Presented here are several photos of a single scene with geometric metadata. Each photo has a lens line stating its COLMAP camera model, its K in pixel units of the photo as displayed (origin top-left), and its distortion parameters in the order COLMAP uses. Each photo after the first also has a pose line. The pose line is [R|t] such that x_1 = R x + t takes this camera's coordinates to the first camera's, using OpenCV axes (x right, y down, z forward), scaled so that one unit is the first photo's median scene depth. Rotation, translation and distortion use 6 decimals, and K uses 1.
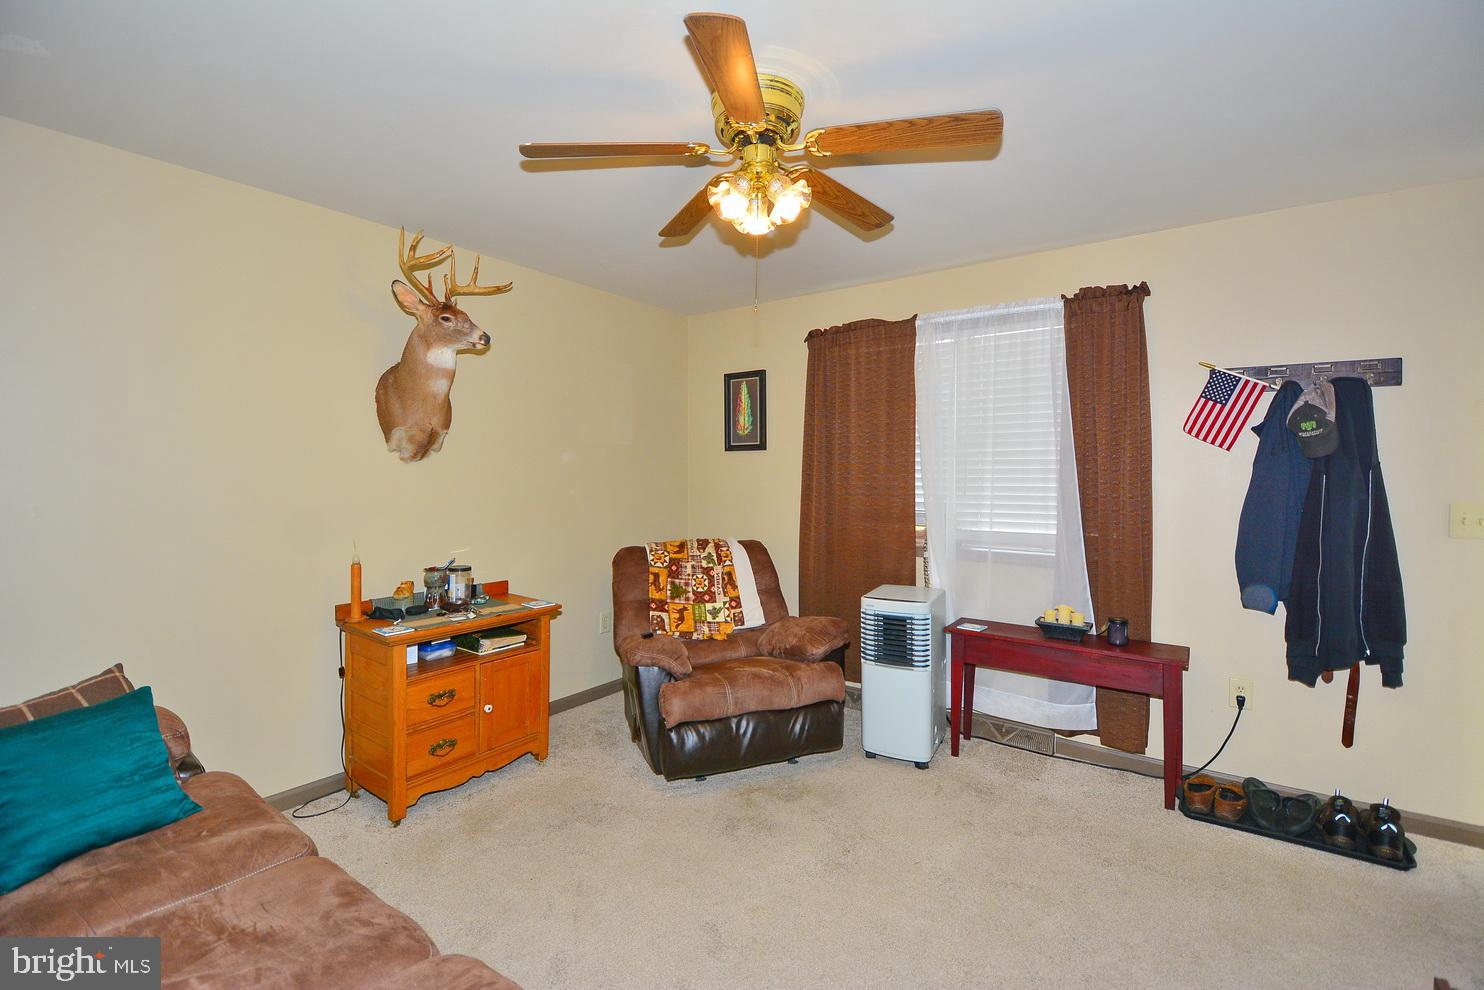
lens RADIAL K [[660.4, 0, 743.6], [0, 660.4, 481.9], [0, 0, 1]] dist [0.032897, -0.030875]
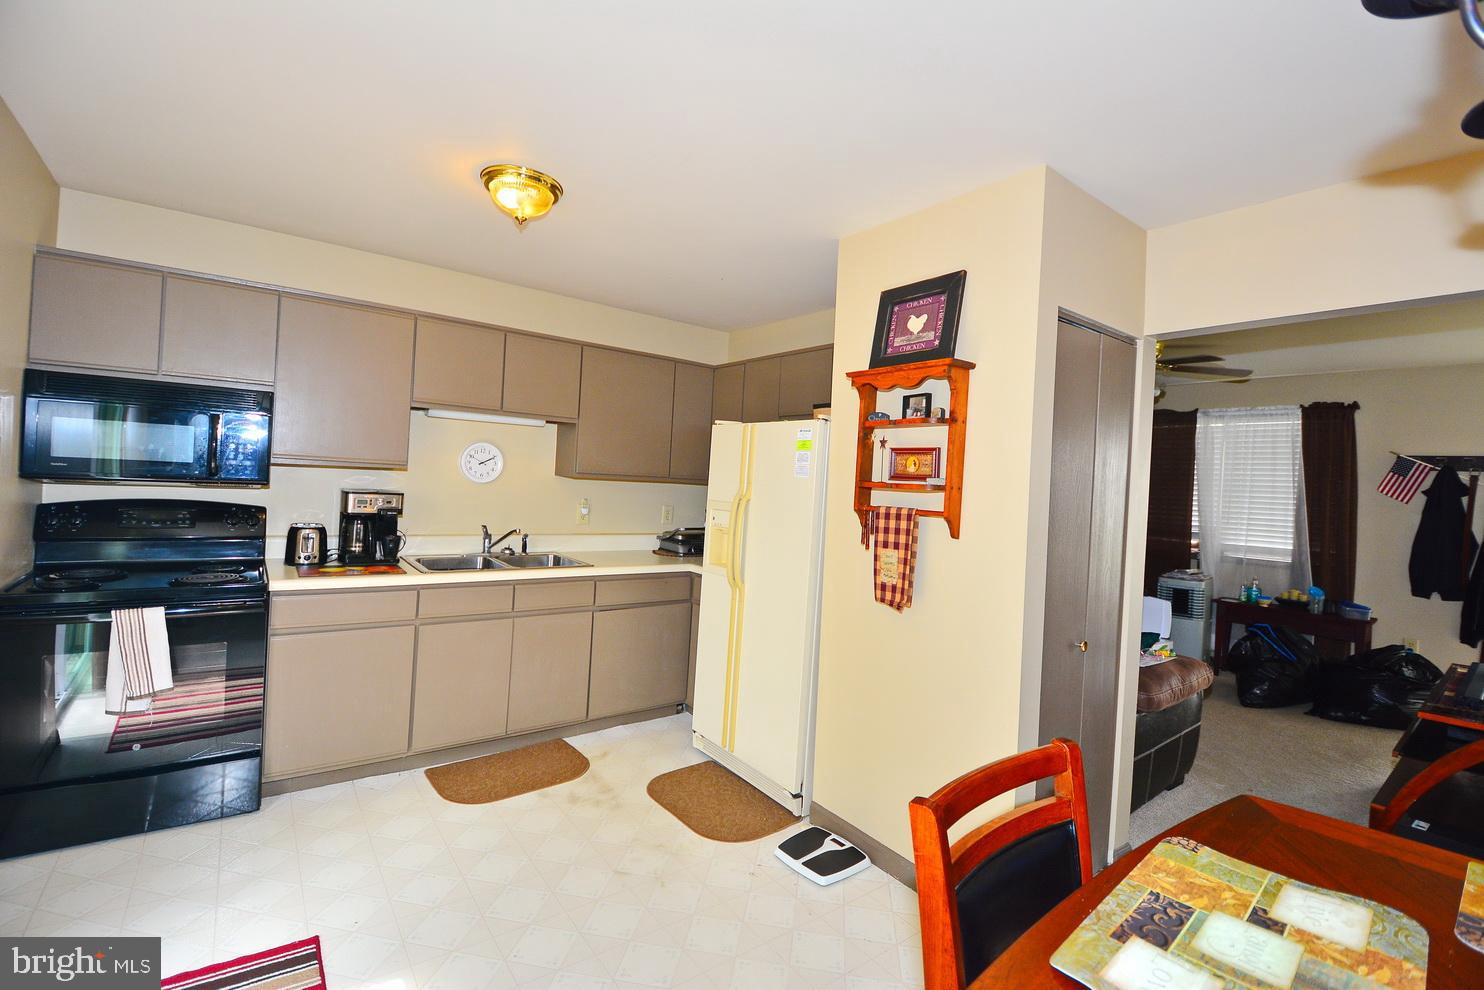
lens RADIAL K [[660.4, 0, 743.6], [0, 660.4, 481.9], [0, 0, 1]] dist [0.032897, -0.030875]
pose [[0.959303, 0.042275, -0.279197, -0.412293], [-0.048629, 0.998691, -0.015871, 0.006110], [0.278161, 0.028802, 0.960103, -1.048654]]
